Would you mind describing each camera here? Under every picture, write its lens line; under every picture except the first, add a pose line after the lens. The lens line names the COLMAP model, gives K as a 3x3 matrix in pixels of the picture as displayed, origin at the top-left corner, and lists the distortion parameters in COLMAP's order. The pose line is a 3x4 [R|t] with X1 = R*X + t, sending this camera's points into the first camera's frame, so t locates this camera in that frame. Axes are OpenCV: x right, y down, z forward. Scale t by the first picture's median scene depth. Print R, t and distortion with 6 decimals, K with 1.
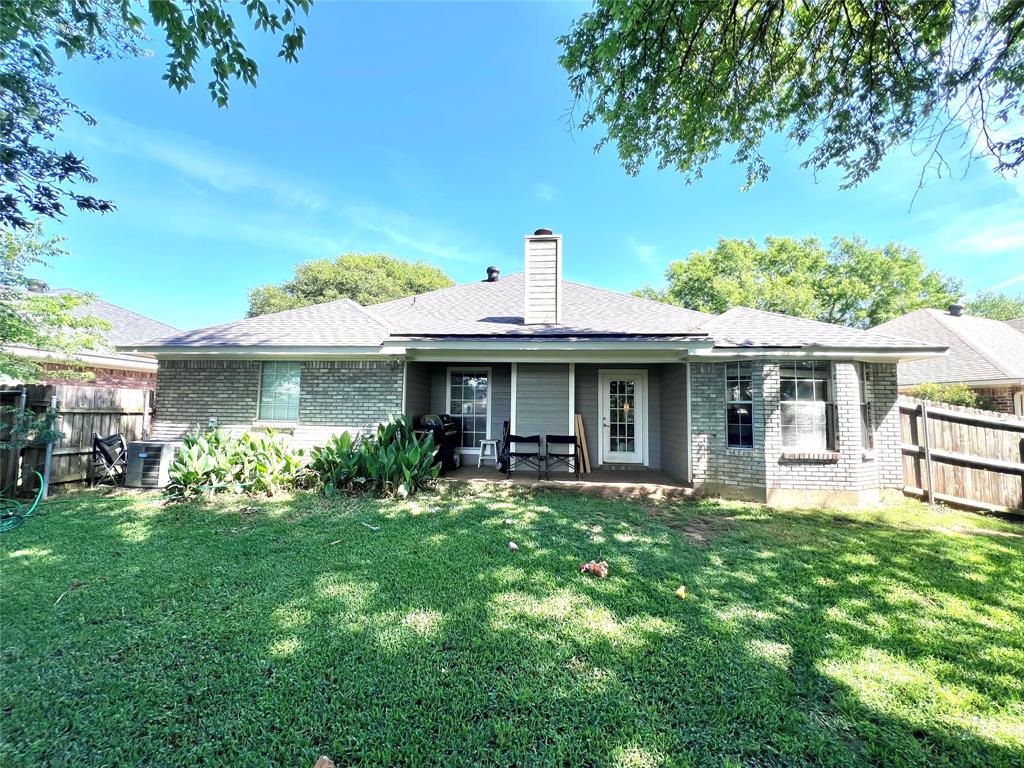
lens RADIAL K [[438.0, 0, 512.0], [0, 438.0, 384.0], [0, 0, 1]] dist [-0.019627, -0.000172]
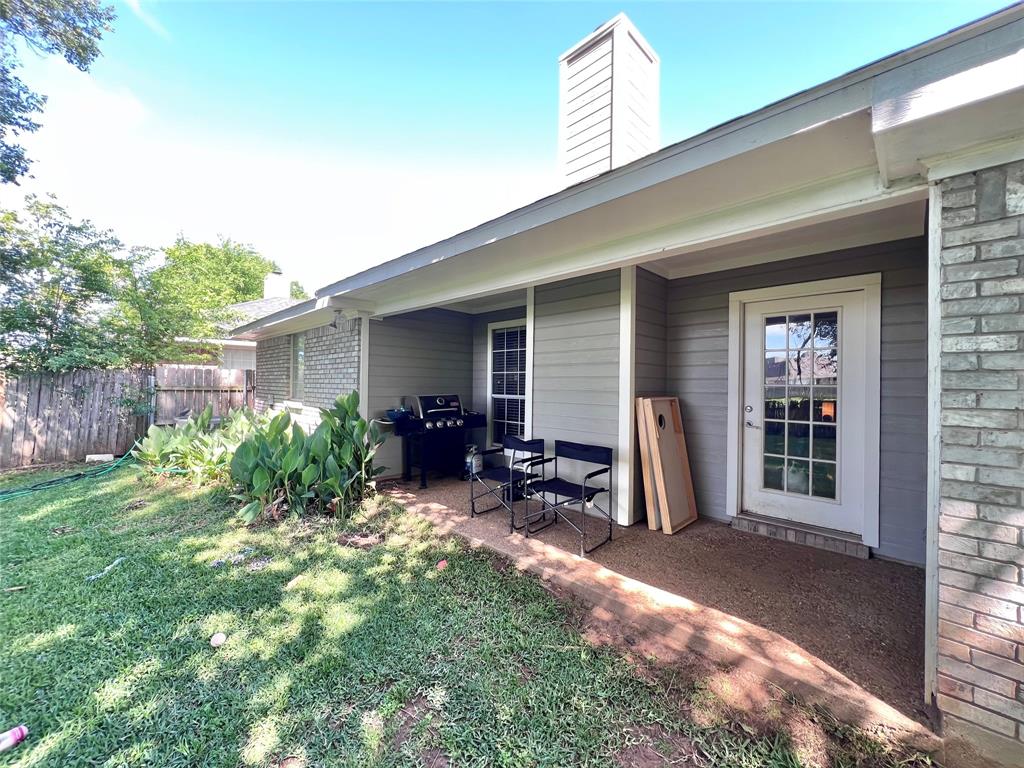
lens RADIAL K [[438.0, 0, 512.0], [0, 438.0, 384.0], [0, 0, 1]] dist [-0.019627, -0.000172]
pose [[0.738322, -0.005308, -0.674427, 0.330447], [0.037456, 0.998749, 0.033144, 0.033878], [0.673407, -0.049732, 0.737597, 0.549490]]
